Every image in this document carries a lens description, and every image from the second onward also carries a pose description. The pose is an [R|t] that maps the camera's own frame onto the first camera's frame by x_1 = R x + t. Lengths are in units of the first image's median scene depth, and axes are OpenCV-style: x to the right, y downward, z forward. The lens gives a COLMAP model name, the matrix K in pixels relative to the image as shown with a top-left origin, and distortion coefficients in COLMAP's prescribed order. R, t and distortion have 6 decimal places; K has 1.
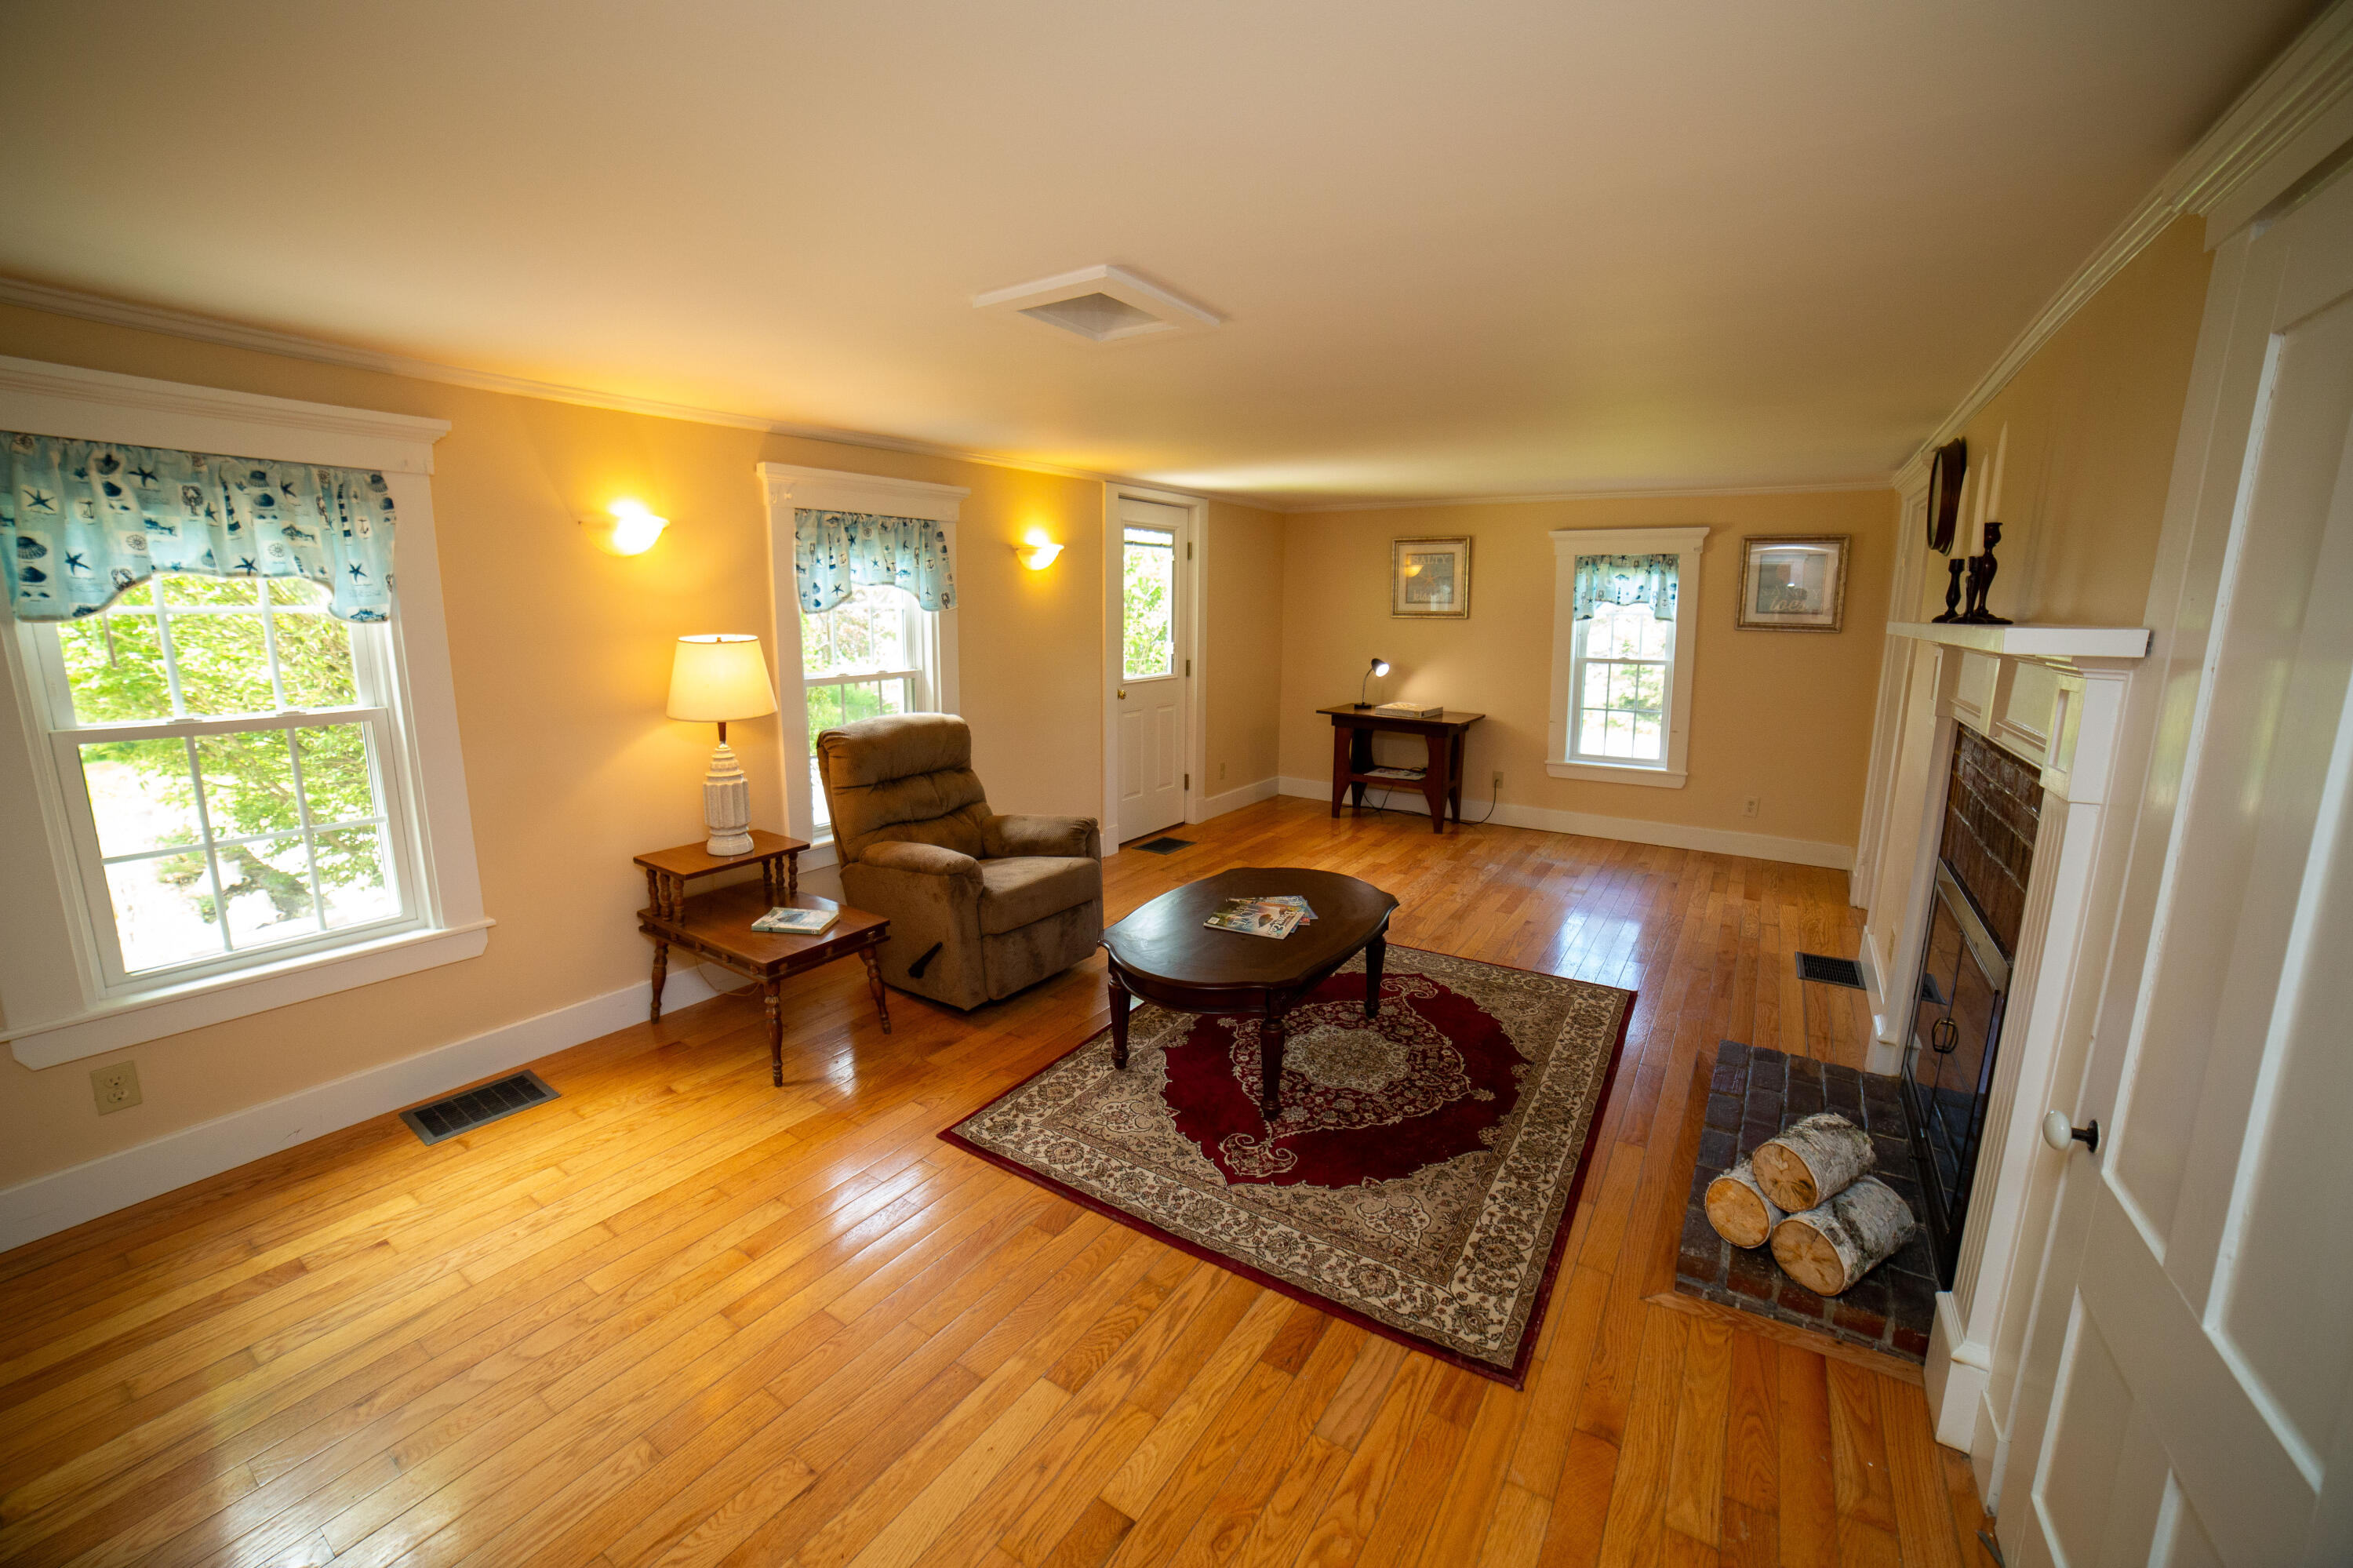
lens RADIAL K [[943.9, 0, 1169.0], [0, 943.9, 768.2], [0, 0, 1]] dist [-0.101915, 0.032276]
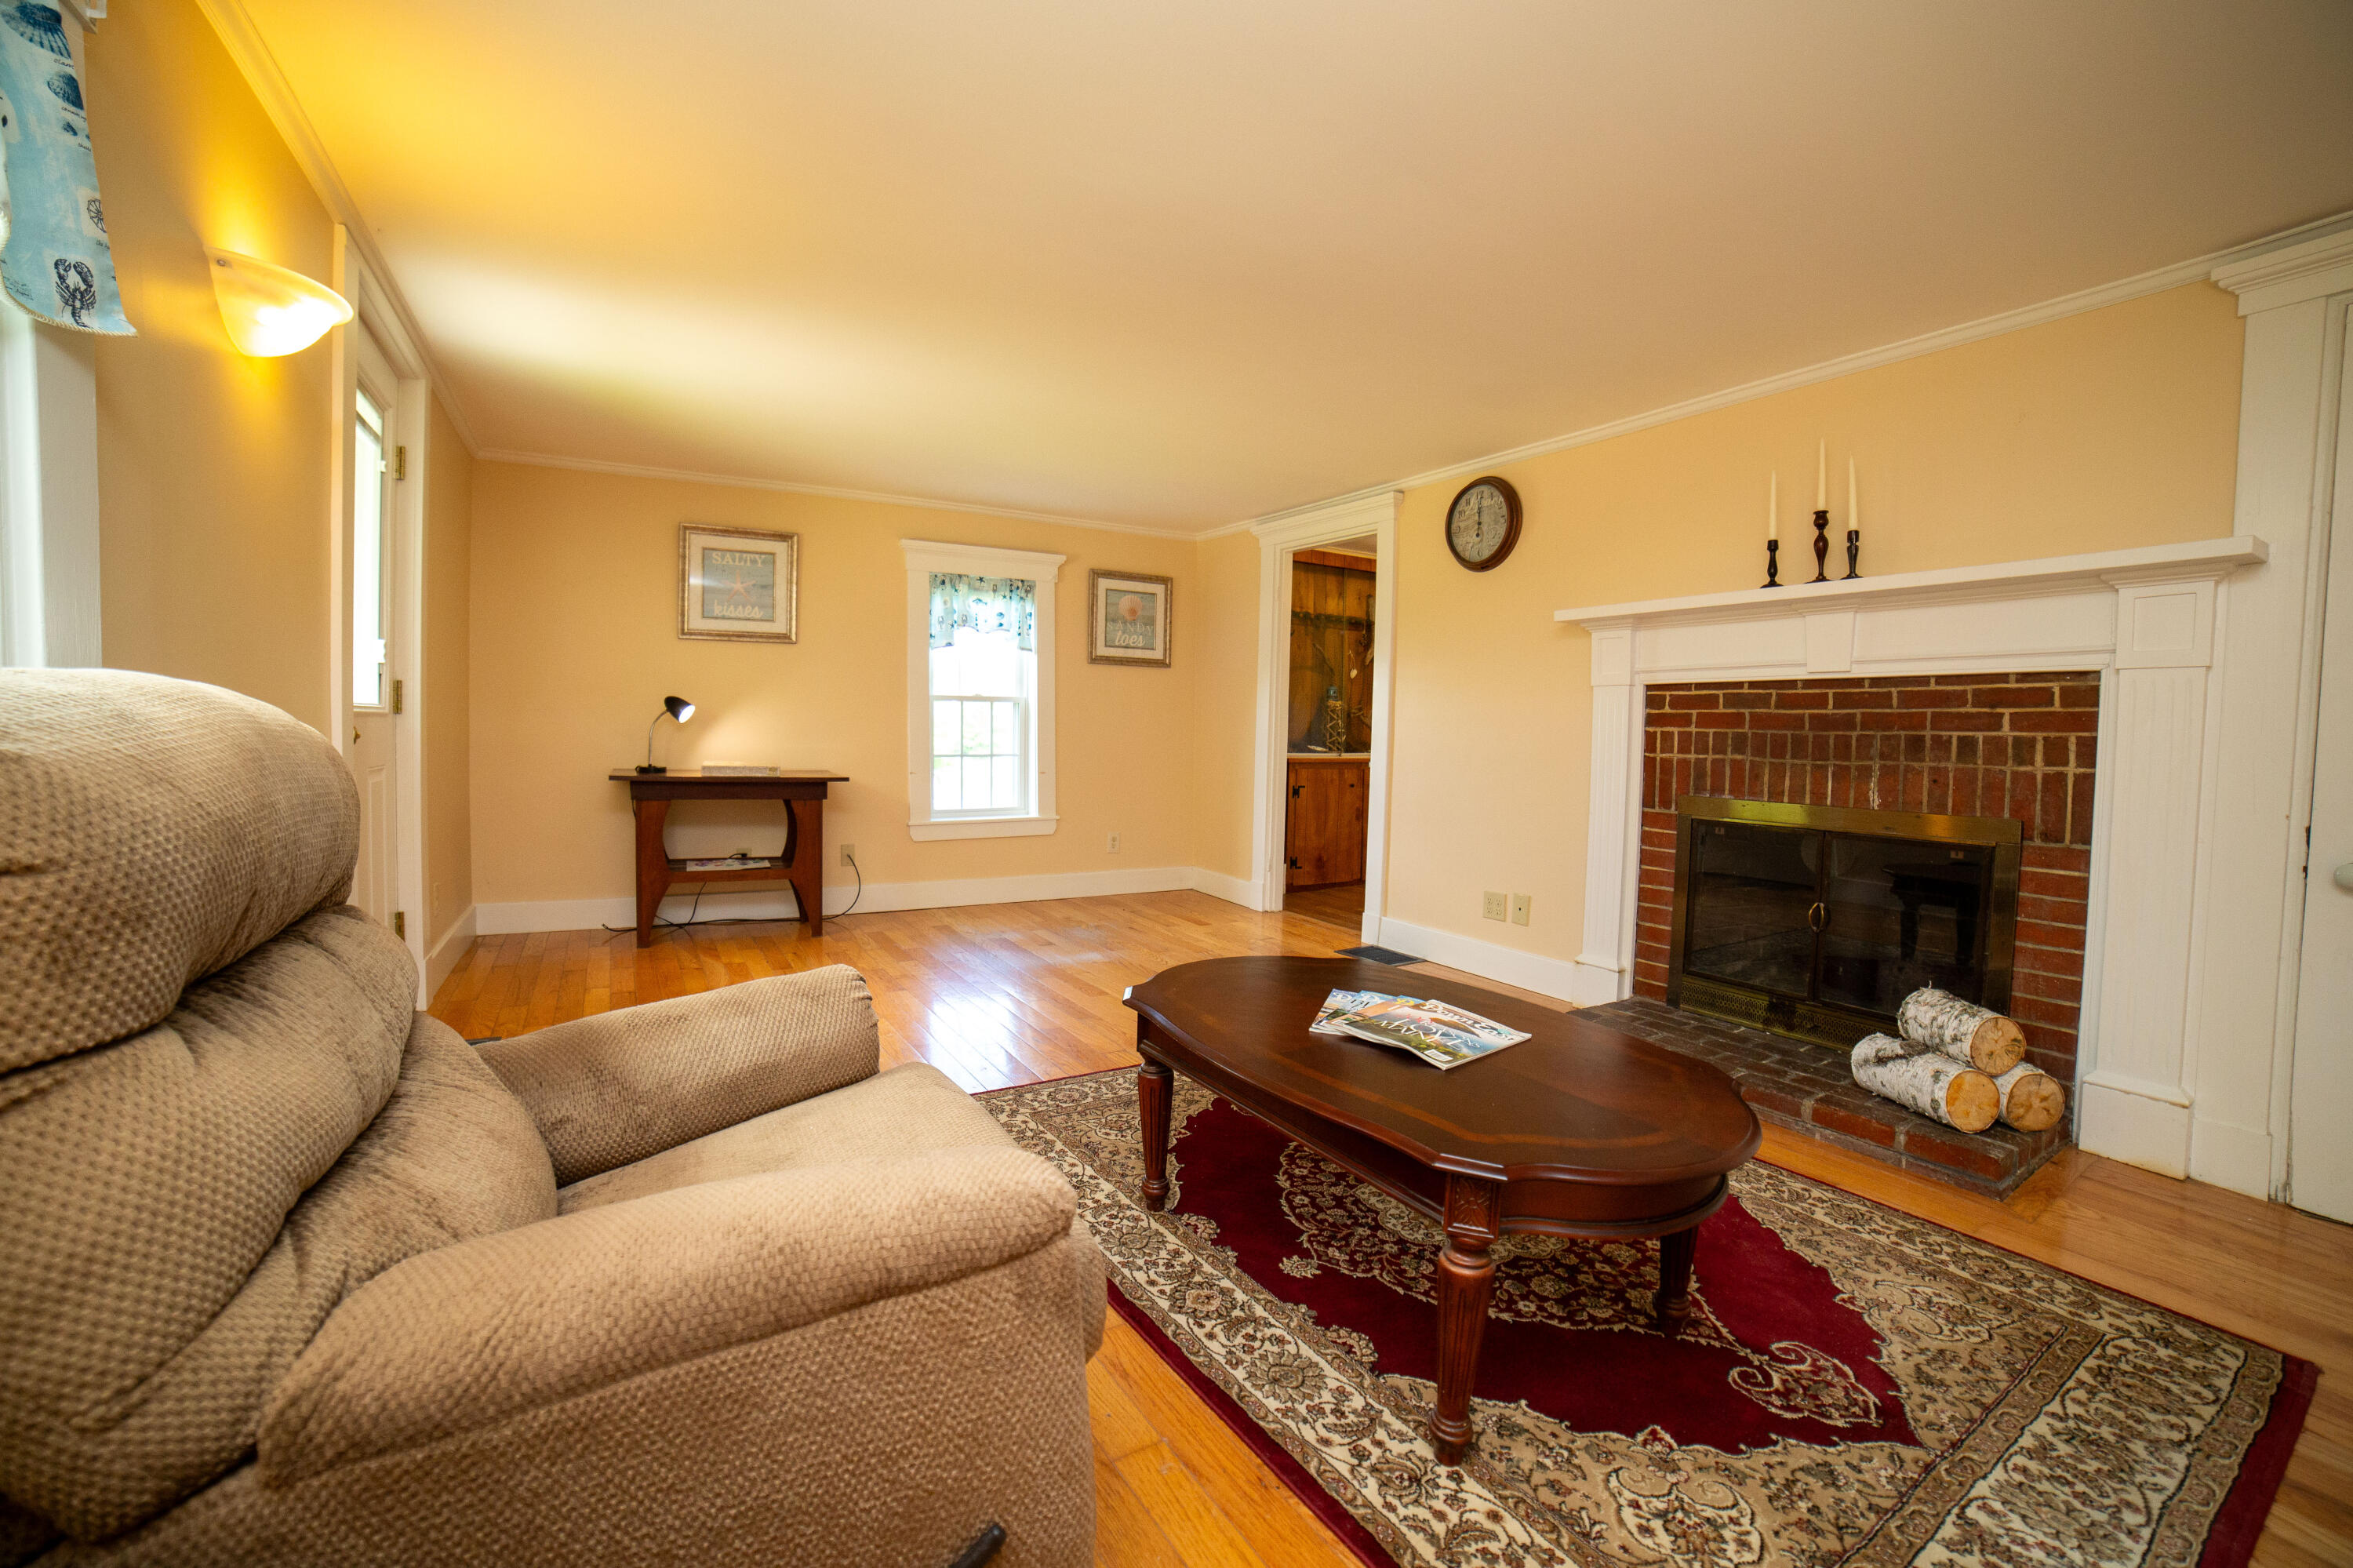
lens RADIAL K [[943.9, 0, 1169.0], [0, 943.9, 768.2], [0, 0, 1]] dist [-0.101915, 0.032276]
pose [[0.425934, -0.033474, 0.904135, -0.468968], [0.141556, 0.989474, -0.030053, 0.004016], [-0.893612, 0.140787, 0.426189, 0.911717]]
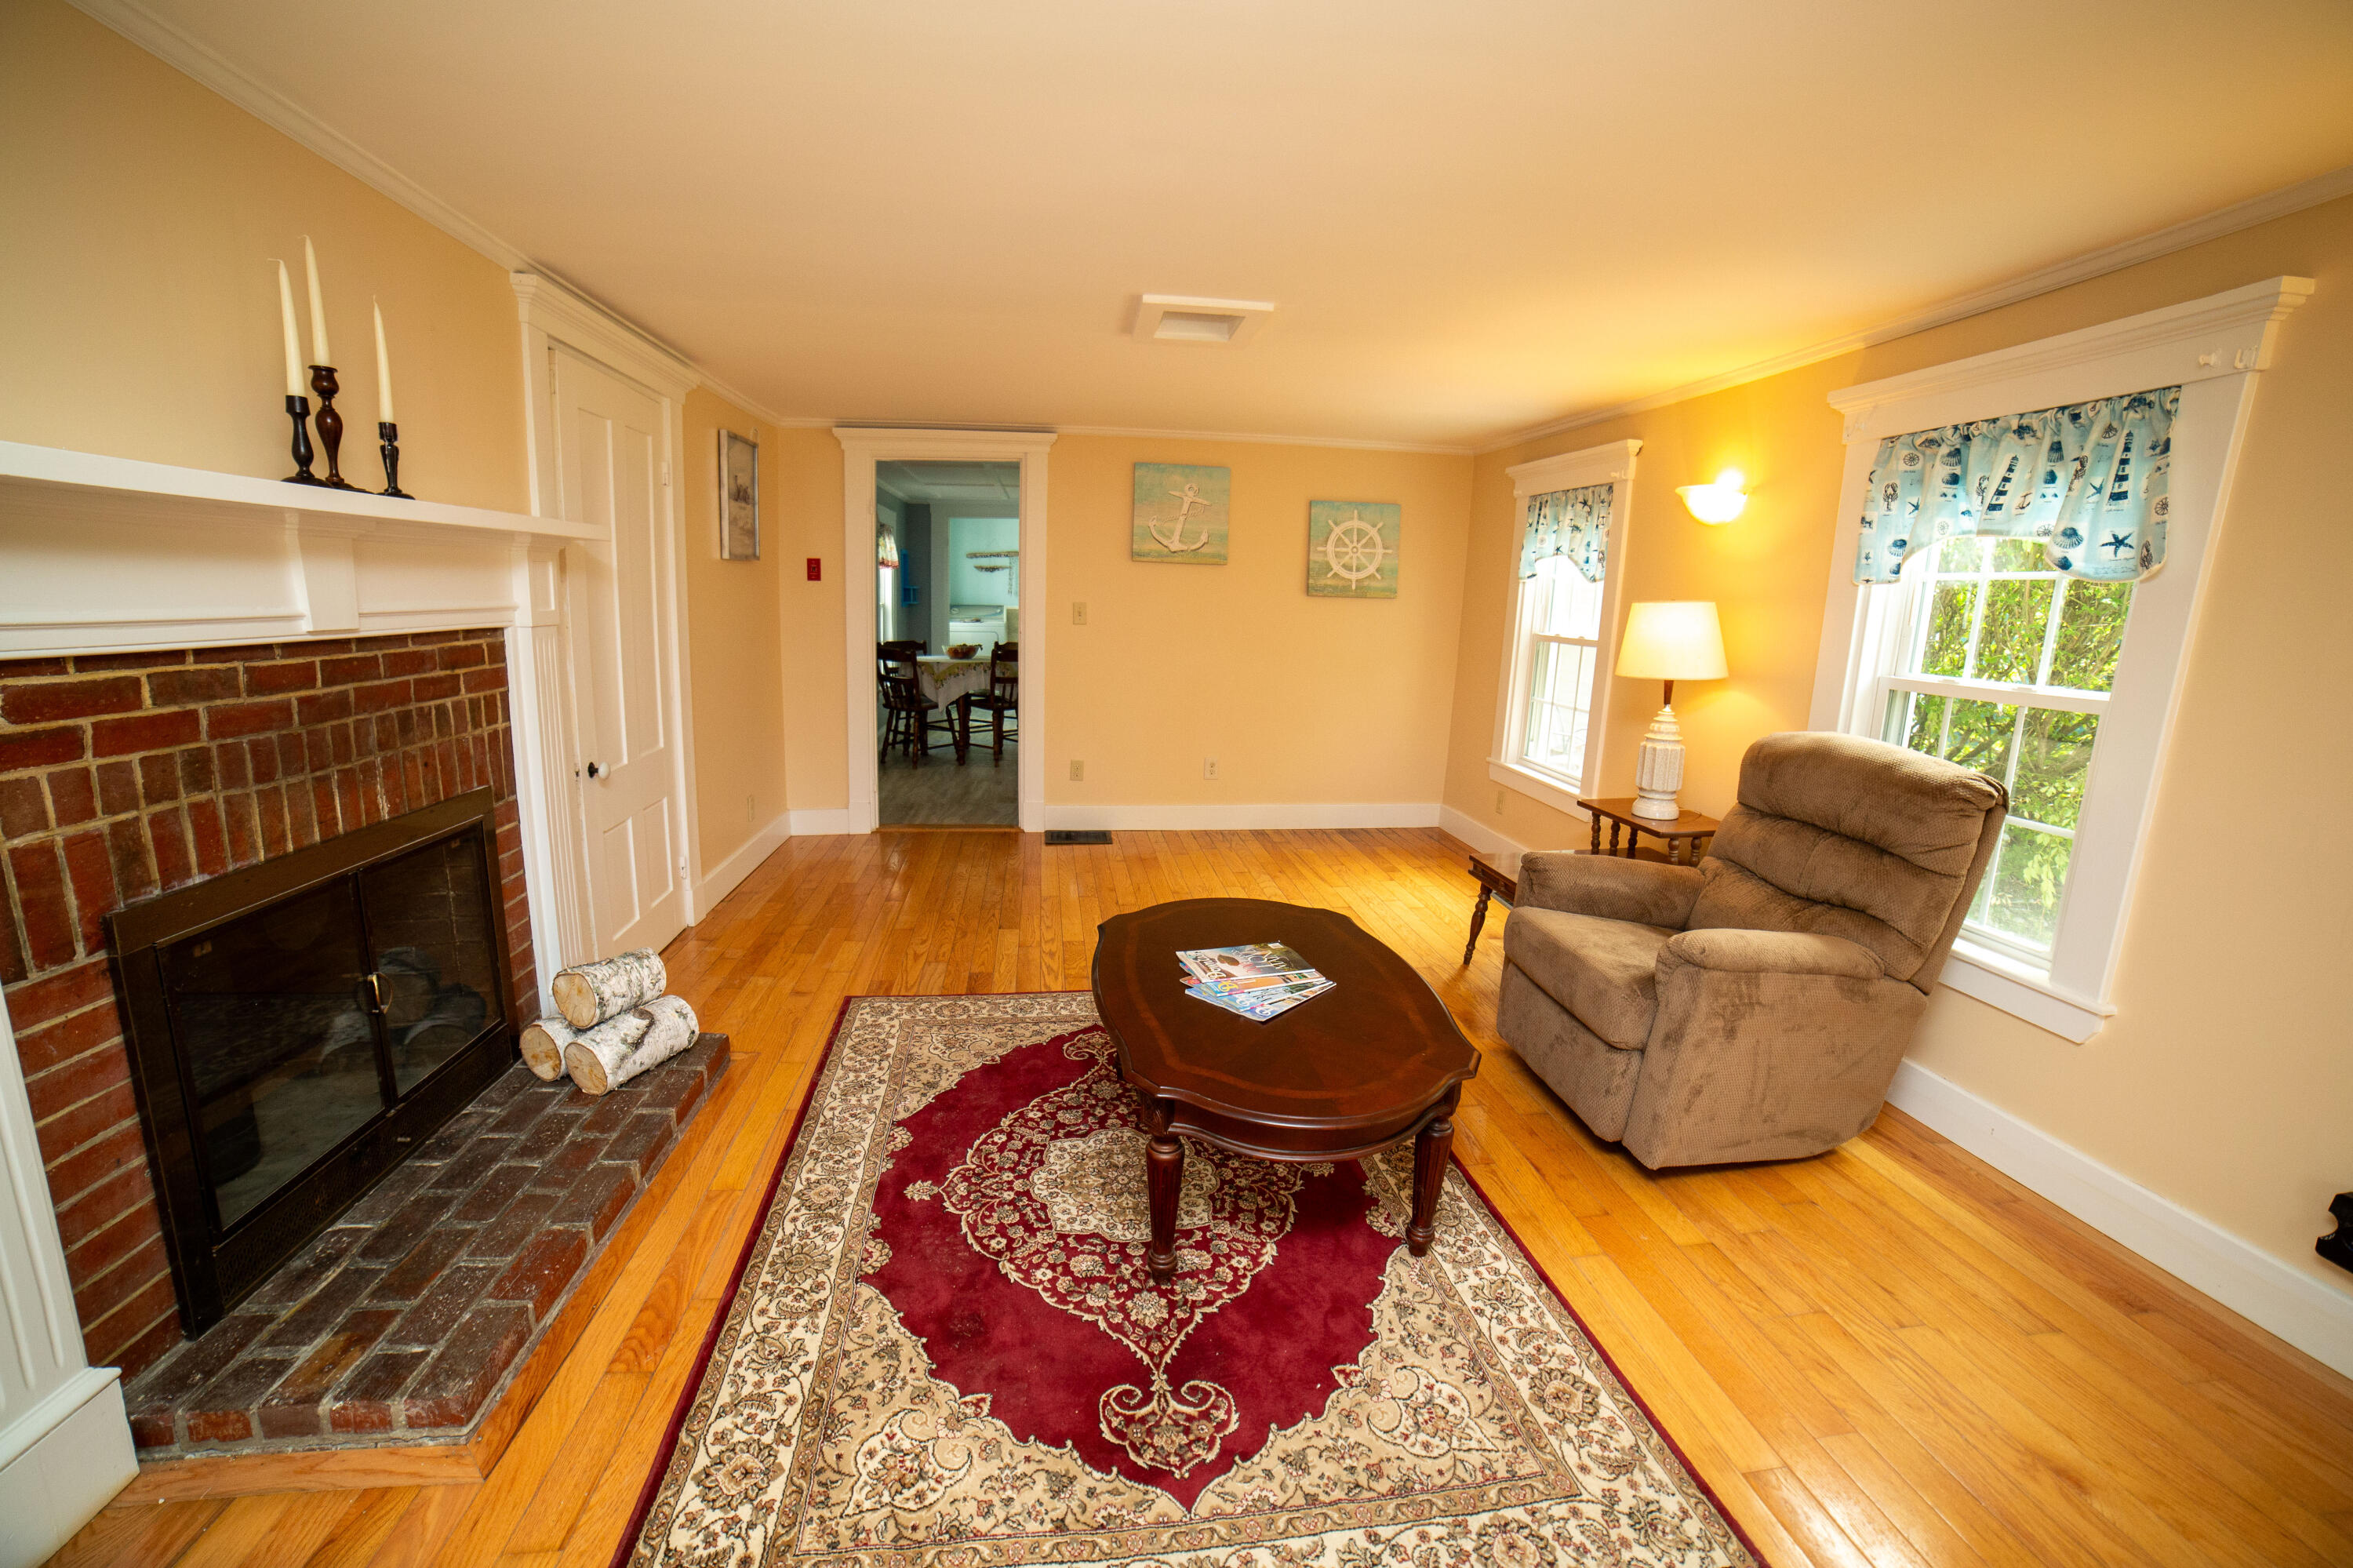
lens RADIAL K [[943.9, 0, 1169.0], [0, 943.9, 768.2], [0, 0, 1]] dist [-0.101915, 0.032276]
pose [[-0.757291, 0.086531, -0.647320, 0.605719], [-0.152635, 0.940282, 0.304258, -0.196417], [0.634991, 0.329215, -0.698859, 1.457786]]
